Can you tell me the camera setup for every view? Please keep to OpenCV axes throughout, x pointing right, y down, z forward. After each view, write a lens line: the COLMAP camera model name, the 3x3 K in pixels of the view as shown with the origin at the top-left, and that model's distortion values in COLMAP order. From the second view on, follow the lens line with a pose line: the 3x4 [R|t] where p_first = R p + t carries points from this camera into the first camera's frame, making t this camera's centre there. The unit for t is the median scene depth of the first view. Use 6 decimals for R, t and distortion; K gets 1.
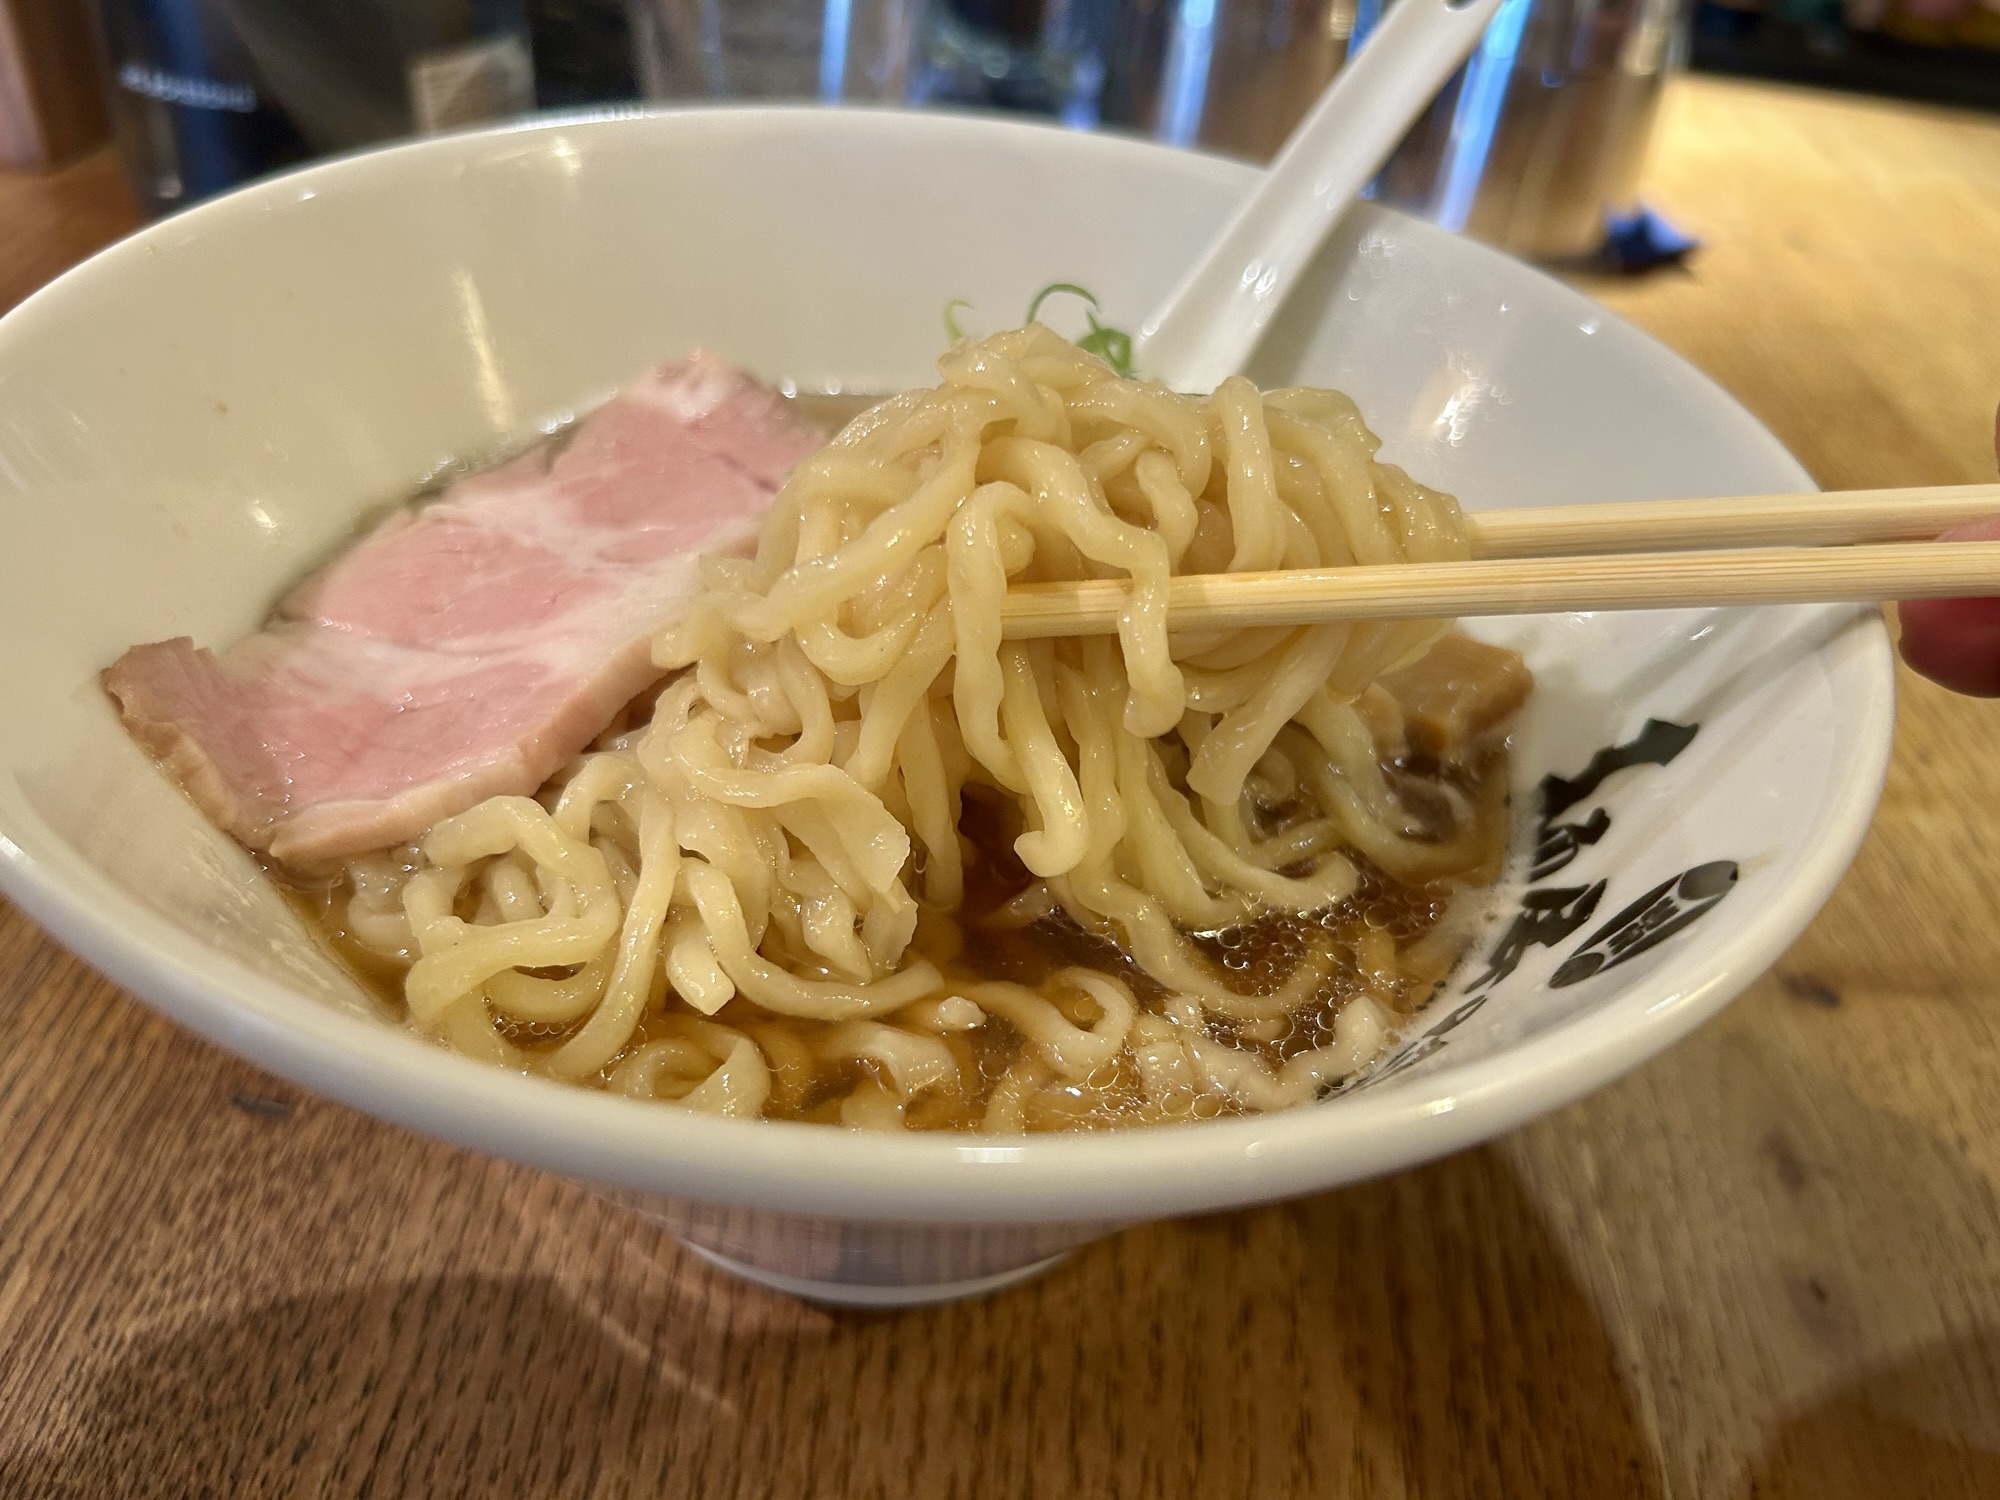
lens RADIAL K [[1501.3, 0, 1068.5], [0, 1501.3, 748.5], [0, 0, 1]] dist [-0.048609, 0.001318]
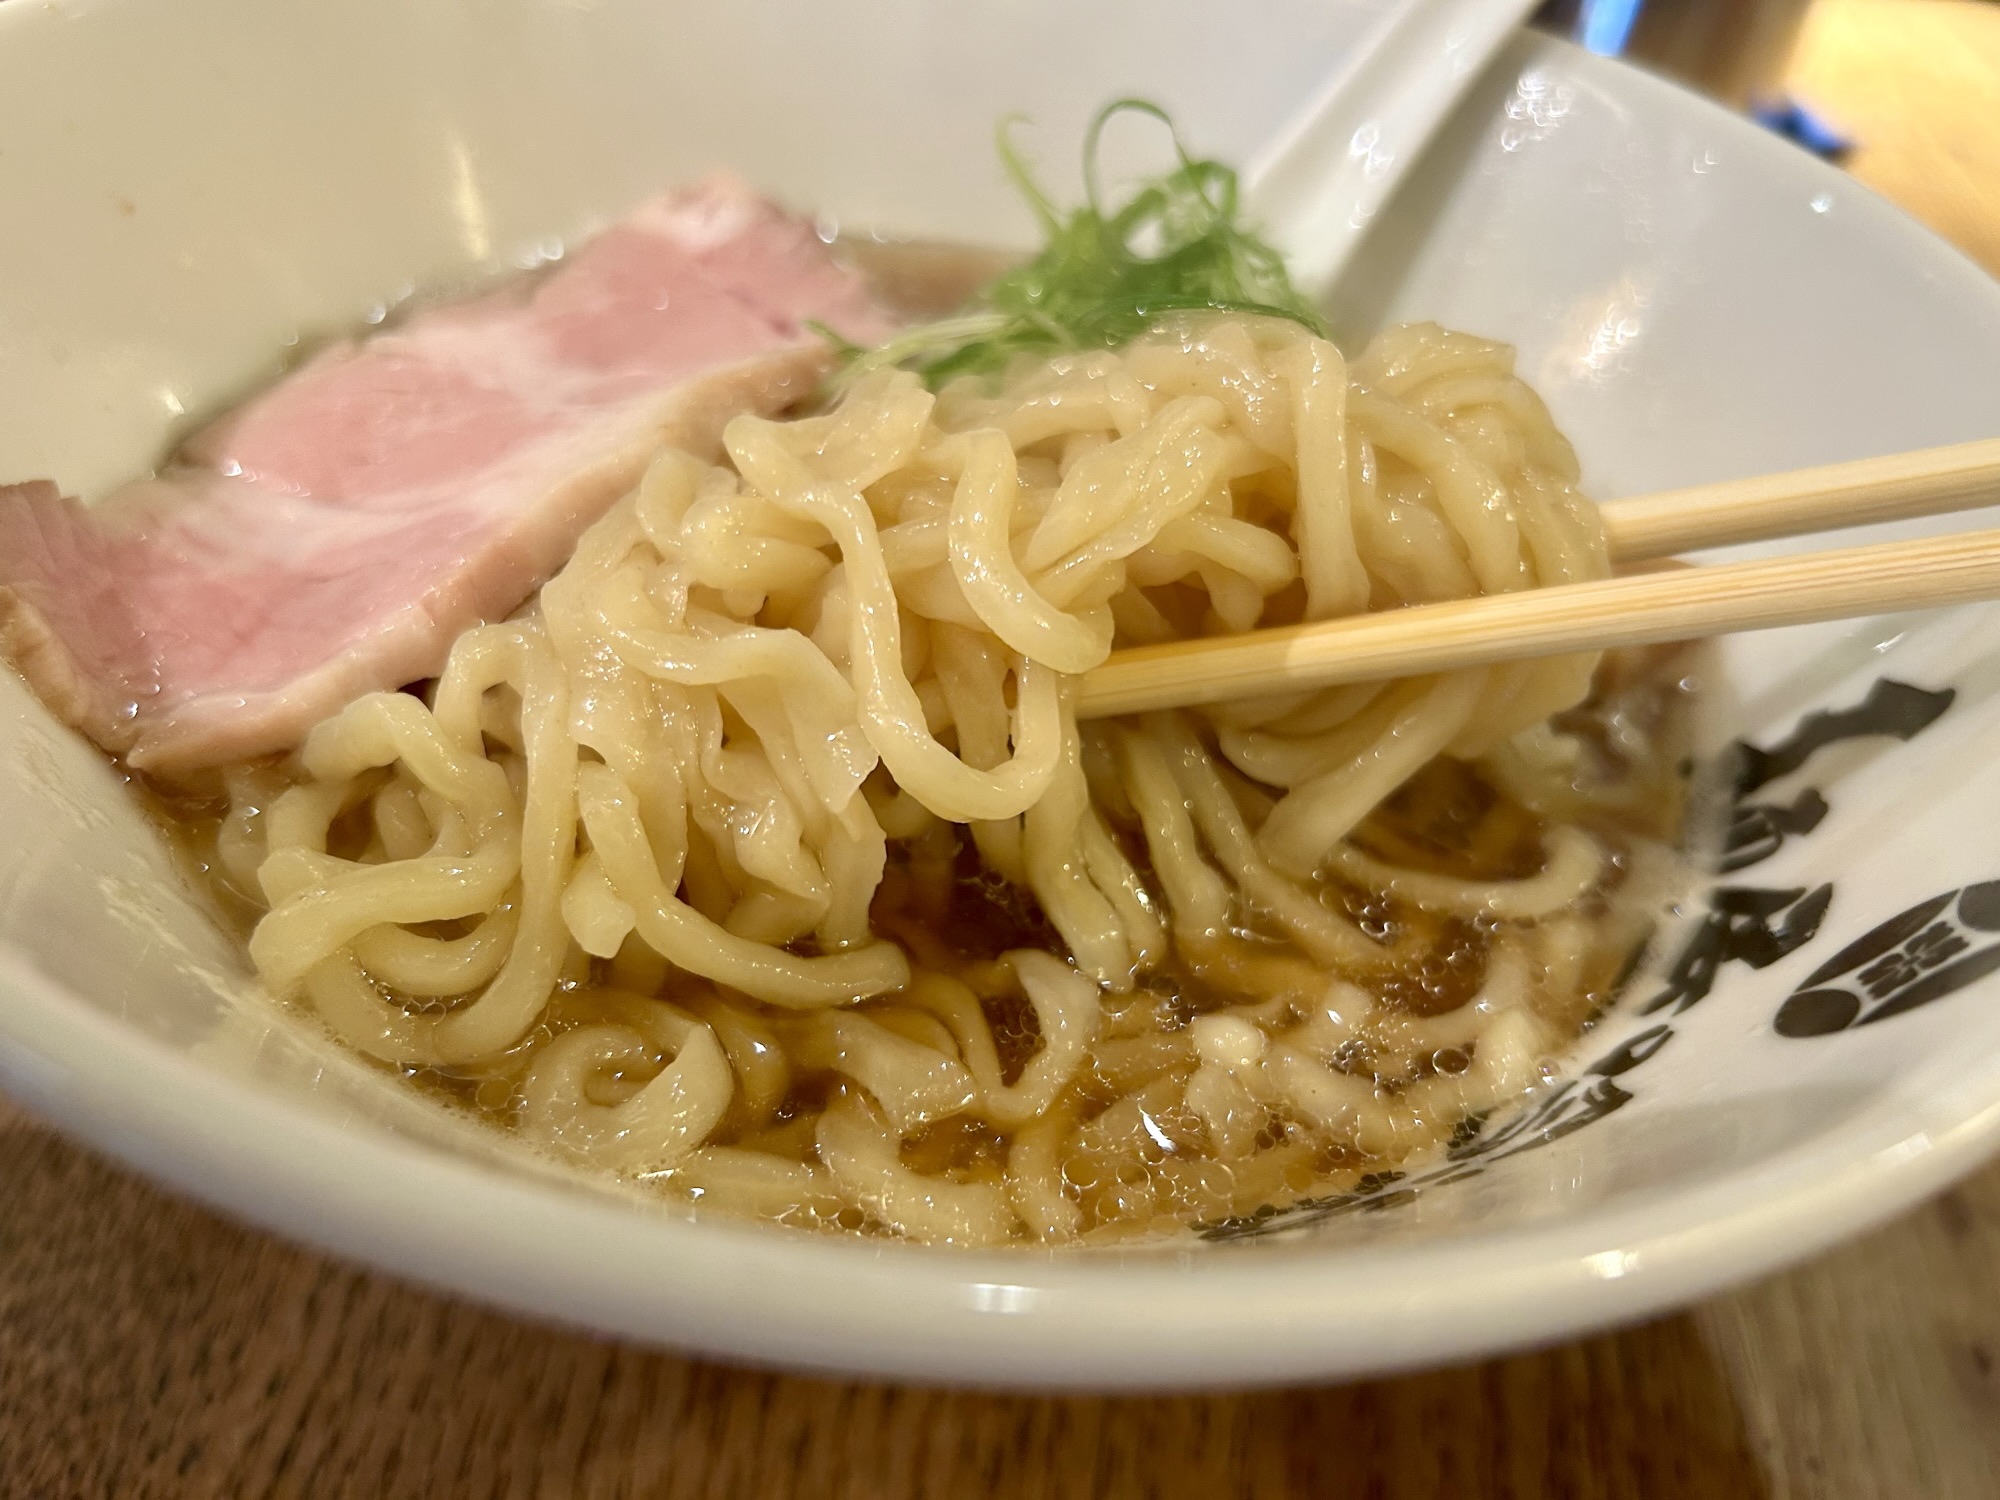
lens RADIAL K [[1503.9, 0, 1061.6], [0, 1503.9, 784.1], [0, 0, 1]] dist [-0.023247, -0.027978]
pose [[0.997966, 0.055192, -0.031913, -0.013542], [-0.052391, 0.995189, 0.082793, -0.005503], [0.036329, -0.080953, 0.996056, 0.184093]]
